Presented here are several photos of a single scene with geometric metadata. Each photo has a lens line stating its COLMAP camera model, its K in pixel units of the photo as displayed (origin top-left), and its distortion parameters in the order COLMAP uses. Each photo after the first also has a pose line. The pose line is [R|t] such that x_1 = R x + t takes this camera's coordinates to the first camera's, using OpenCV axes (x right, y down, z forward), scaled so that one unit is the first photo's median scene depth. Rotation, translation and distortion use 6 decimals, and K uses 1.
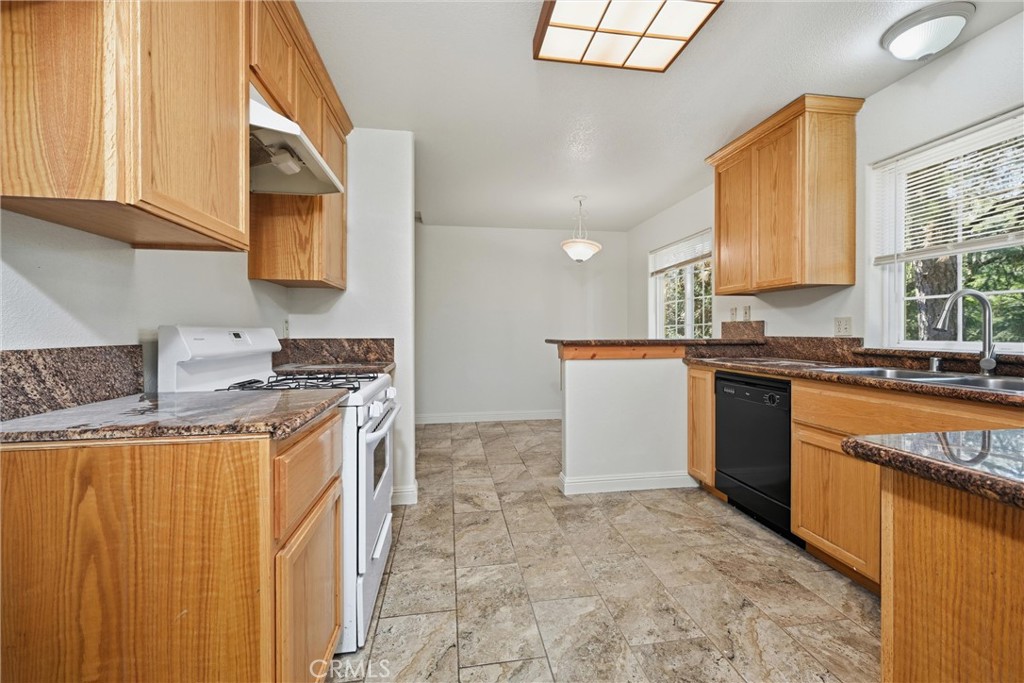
lens RADIAL K [[411.3, 0, 508.3], [0, 411.3, 332.5], [0, 0, 1]] dist [-0.001290, 0.000335]
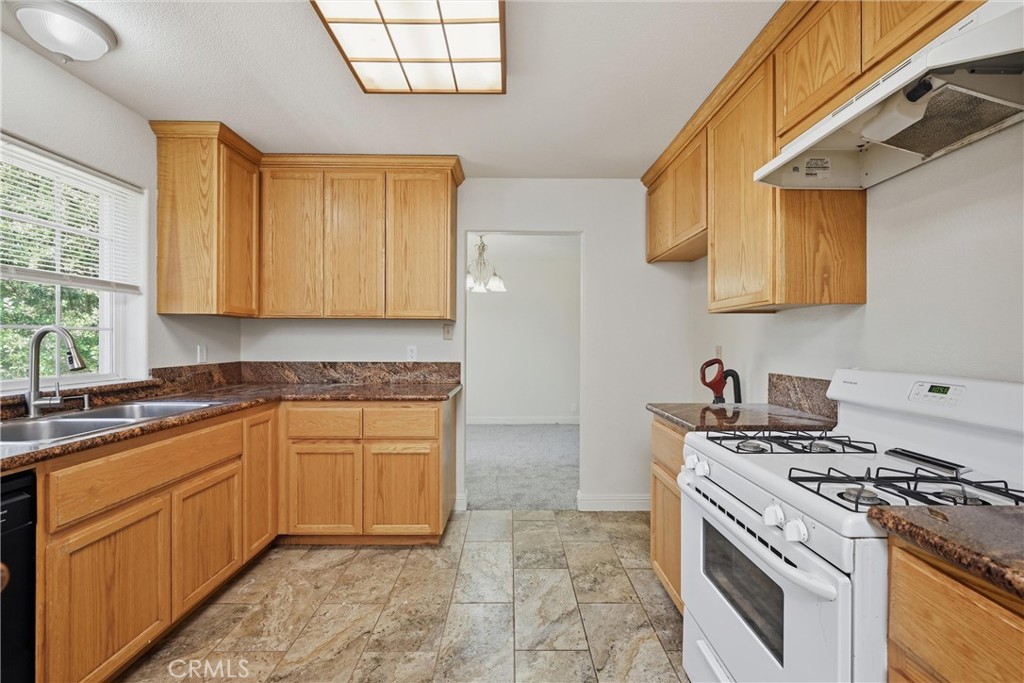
lens RADIAL K [[411.3, 0, 511.7], [0, 411.3, 344.2], [0, 0, 1]] dist [-0.001290, 0.000335]
pose [[-0.990453, -0.003641, 0.137800, -0.037958], [-0.002239, 0.999944, 0.010327, -0.061398], [-0.137830, 0.009920, -0.990406, 1.475798]]
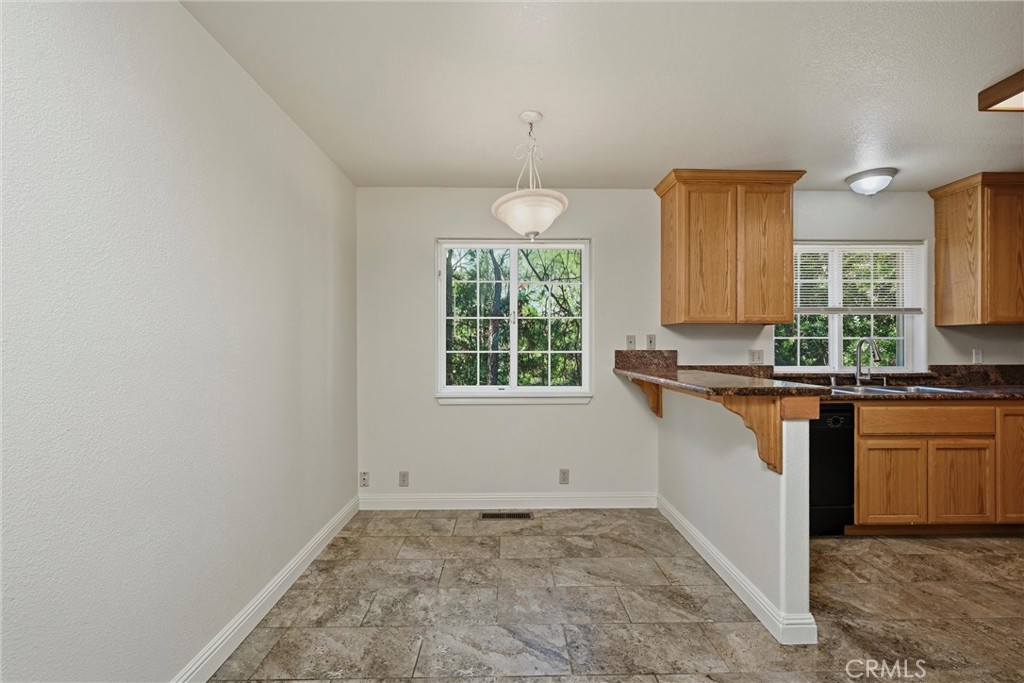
lens RADIAL K [[441.2, 0, 509.4], [0, 441.2, 345.6], [0, 0, 1]] dist [-0.002106, 0.000430]
pose [[0.128770, 0.002386, 0.991672, -0.775512], [0.003611, 0.999989, -0.002875, -0.057759], [-0.991668, 0.003951, 0.128760, 1.875617]]
